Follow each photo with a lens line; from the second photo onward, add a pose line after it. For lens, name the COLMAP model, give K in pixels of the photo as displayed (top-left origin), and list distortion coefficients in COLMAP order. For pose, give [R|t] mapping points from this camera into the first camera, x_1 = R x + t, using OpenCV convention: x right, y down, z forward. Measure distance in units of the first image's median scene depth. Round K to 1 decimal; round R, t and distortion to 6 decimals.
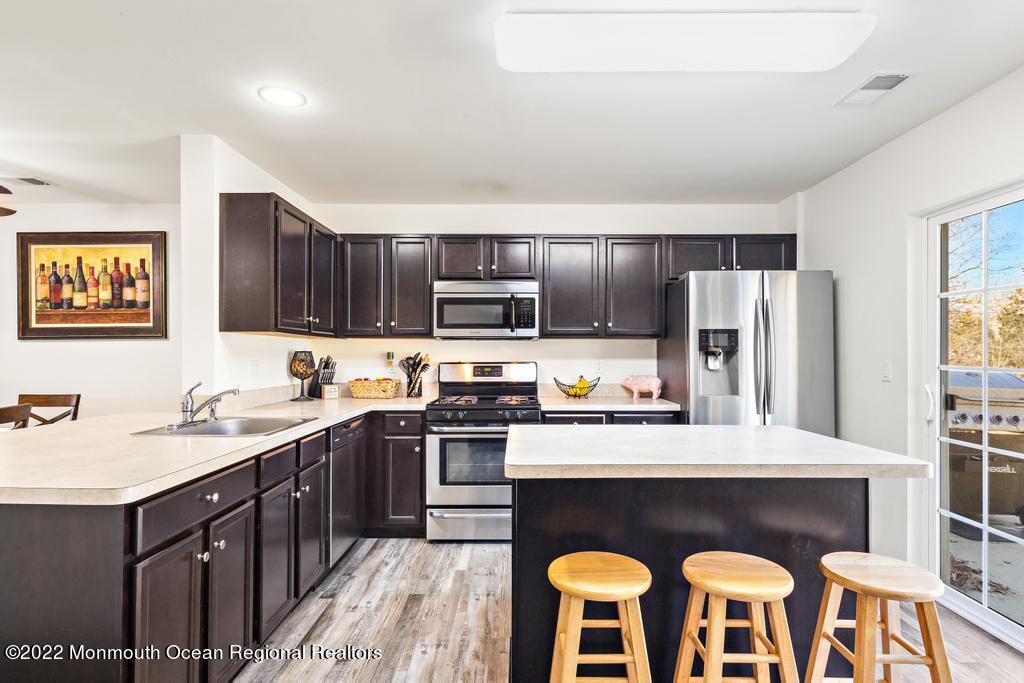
lens RADIAL K [[533.6, 0, 518.3], [0, 533.6, 352.0], [0, 0, 1]] dist [0.005377, 0.001015]
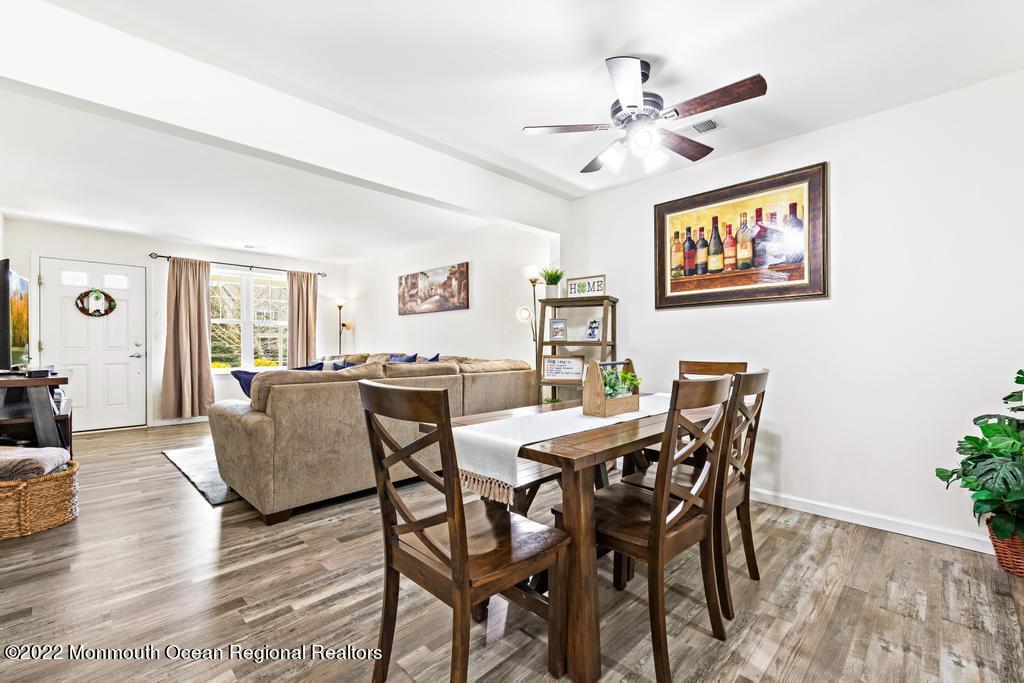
lens RADIAL K [[436.3, 0, 514.7], [0, 436.3, 343.9], [0, 0, 1]] dist [0.001963, 0.000050]
pose [[0.713756, -0.002970, -0.700388, -0.575781], [0.005304, 0.999985, 0.001164, 0.044601], [0.700374, -0.004546, 0.713762, 0.226294]]
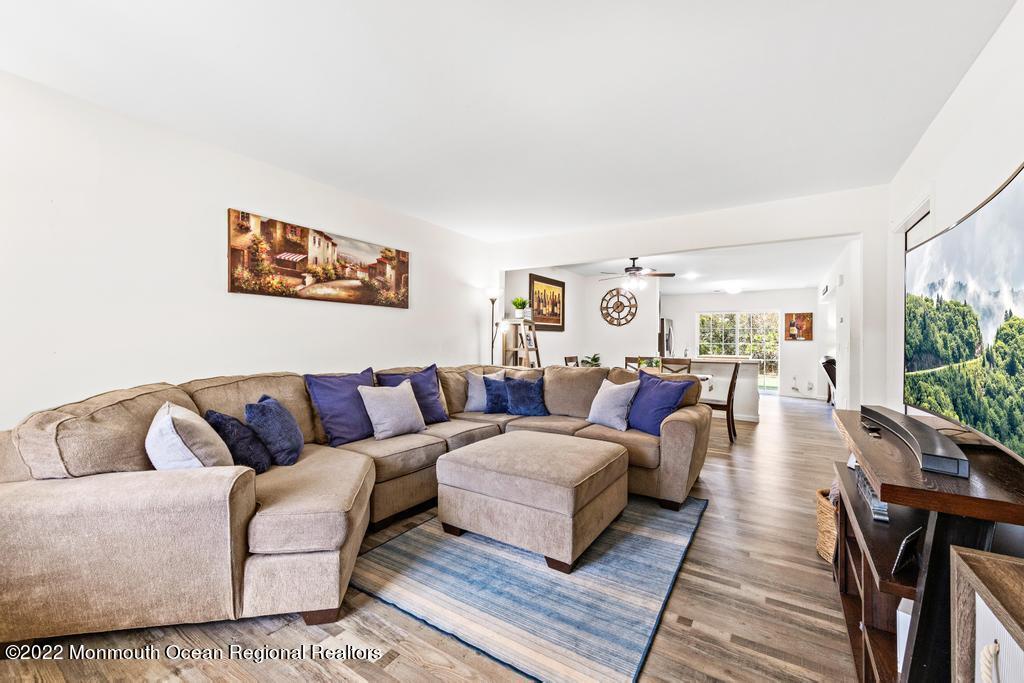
lens RADIAL K [[408.4, 0, 516.0], [0, 408.4, 341.0], [0, 0, 1]] dist [0.003303, 0.000154]
pose [[0.536636, 0.004997, 0.843799, -2.326584], [-0.010265, 0.999947, 0.000606, 0.016134], [-0.843751, -0.008987, 0.536659, 0.290385]]
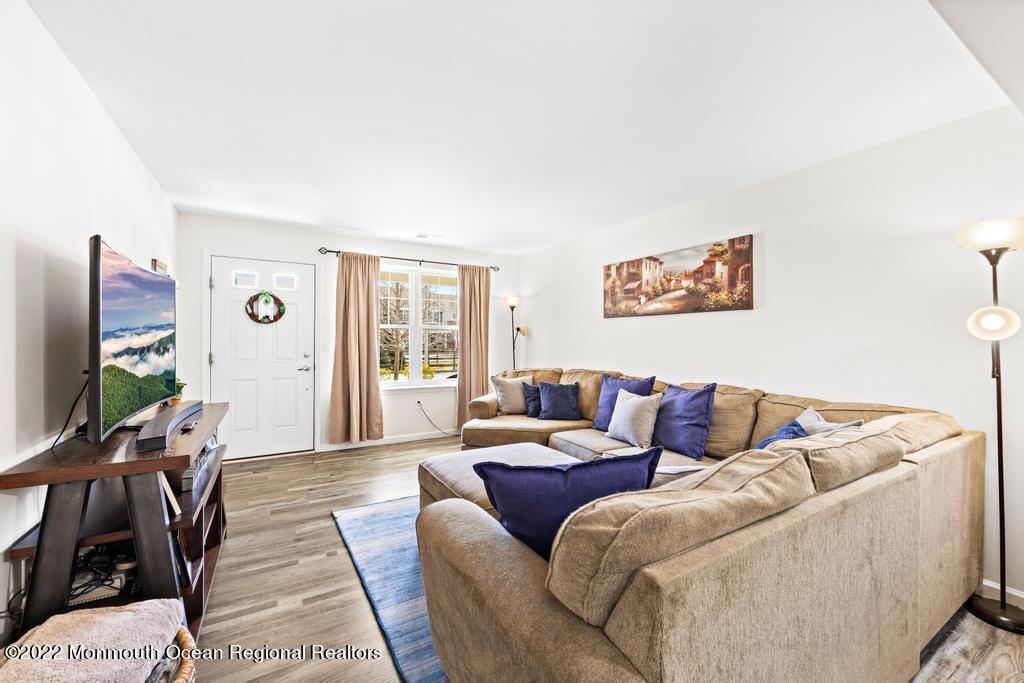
lens RADIAL K [[414.7, 0, 511.7], [0, 414.7, 336.8], [0, 0, 1]] dist [0.001105, 0.000082]
pose [[0.509991, -0.001073, -0.860179, -1.164111], [-0.001013, 0.999998, -0.001849, -0.008279], [0.860179, 0.001814, 0.509989, 0.285075]]
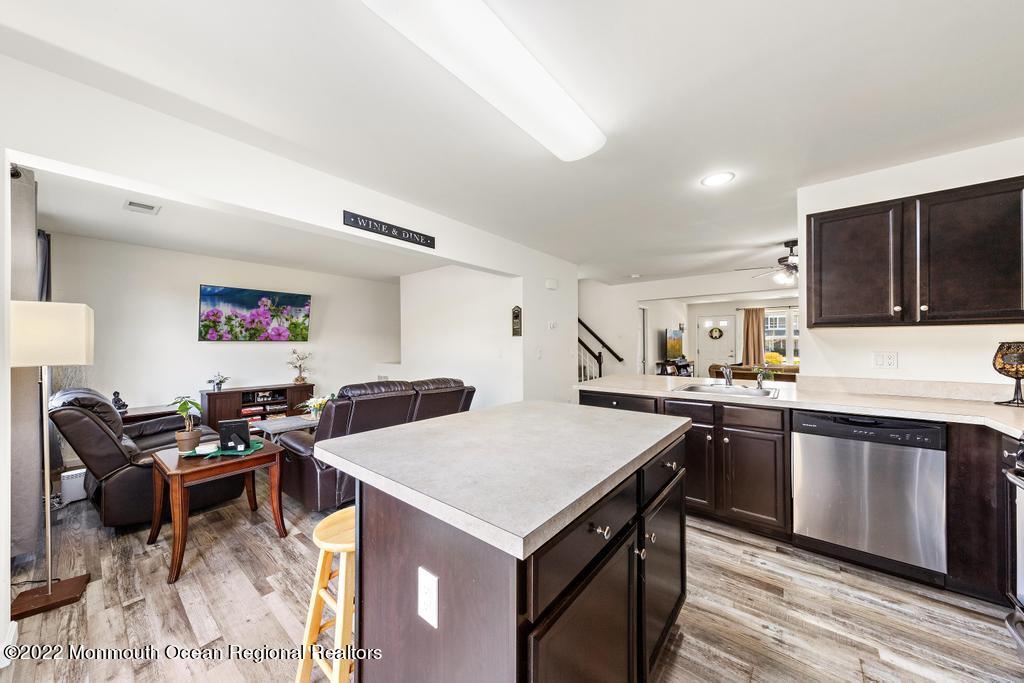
lens RADIAL K [[347.7, 0, 514.5], [0, 347.7, 344.7], [0, 0, 1]] dist [0.000168, 0.000021]
pose [[-0.627458, -0.000891, -0.778650, 0.436810], [0.004937, 0.999975, -0.005123, 0.001434], [0.778635, -0.007058, -0.627438, 0.727250]]
